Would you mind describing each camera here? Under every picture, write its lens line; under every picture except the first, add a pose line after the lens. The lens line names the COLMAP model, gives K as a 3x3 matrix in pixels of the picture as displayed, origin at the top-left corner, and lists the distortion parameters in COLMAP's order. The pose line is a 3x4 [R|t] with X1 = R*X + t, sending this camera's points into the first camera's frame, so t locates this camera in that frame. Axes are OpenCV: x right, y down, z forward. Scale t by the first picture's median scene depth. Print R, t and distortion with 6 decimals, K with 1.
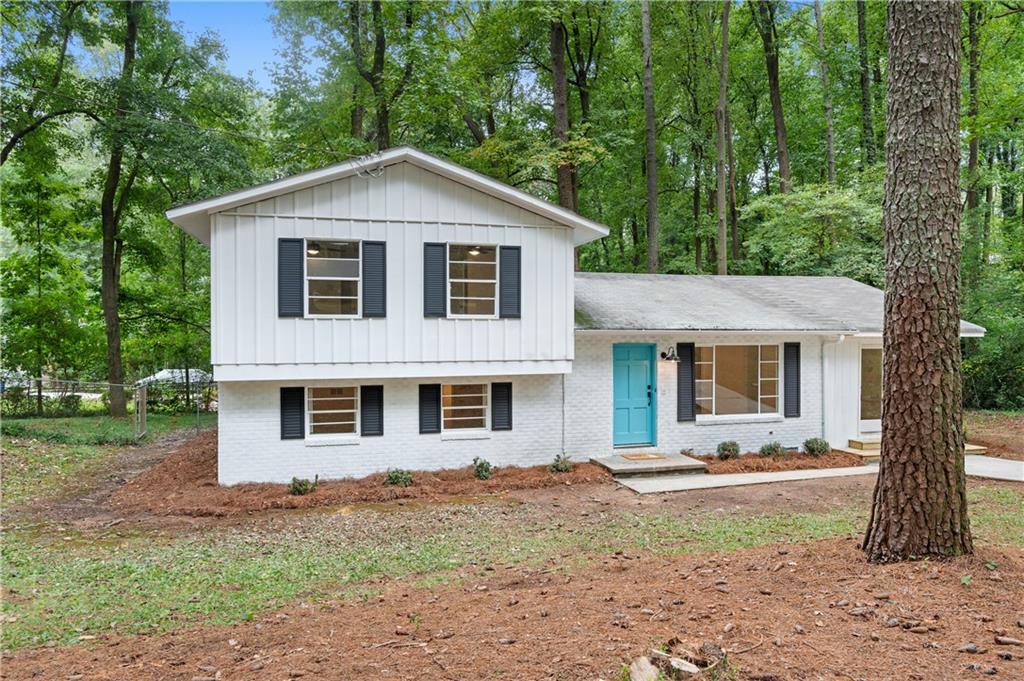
lens RADIAL K [[674.9, 0, 512.3], [0, 674.9, 340.8], [0, 0, 1]] dist [-0.026826, -0.000579]
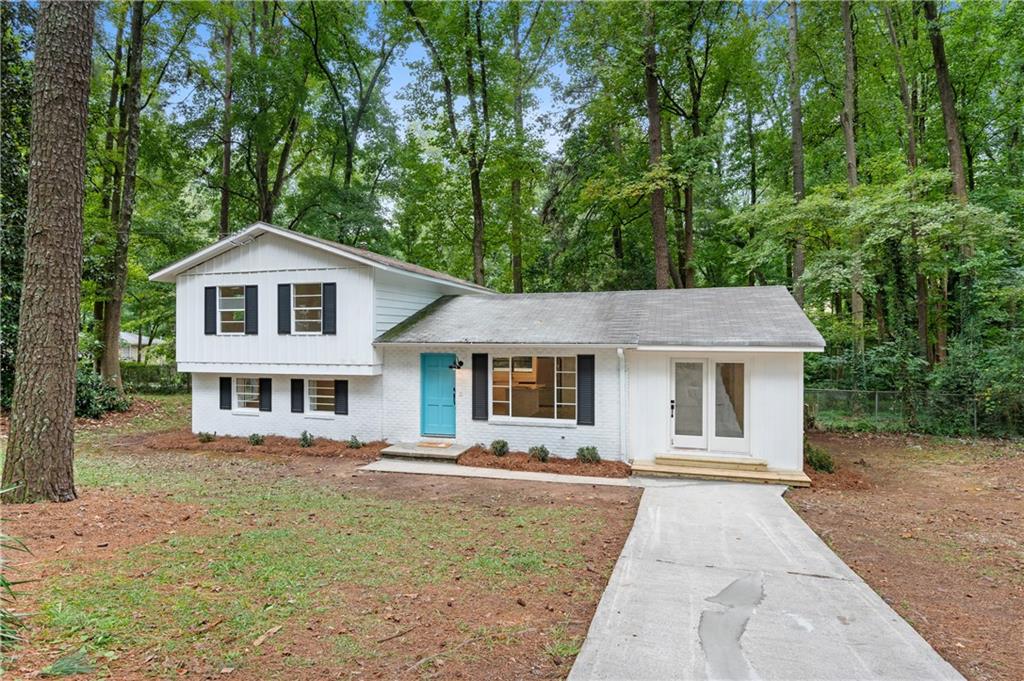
lens RADIAL K [[545.1, 0, 513.1], [0, 545.1, 338.1], [0, 0, 1]] dist [0.004793, 0.000229]
pose [[0.844402, -0.001241, -0.535709, 0.918602], [-0.010270, 0.999776, -0.018503, -0.007941], [0.535612, 0.021126, 0.844200, 0.243403]]
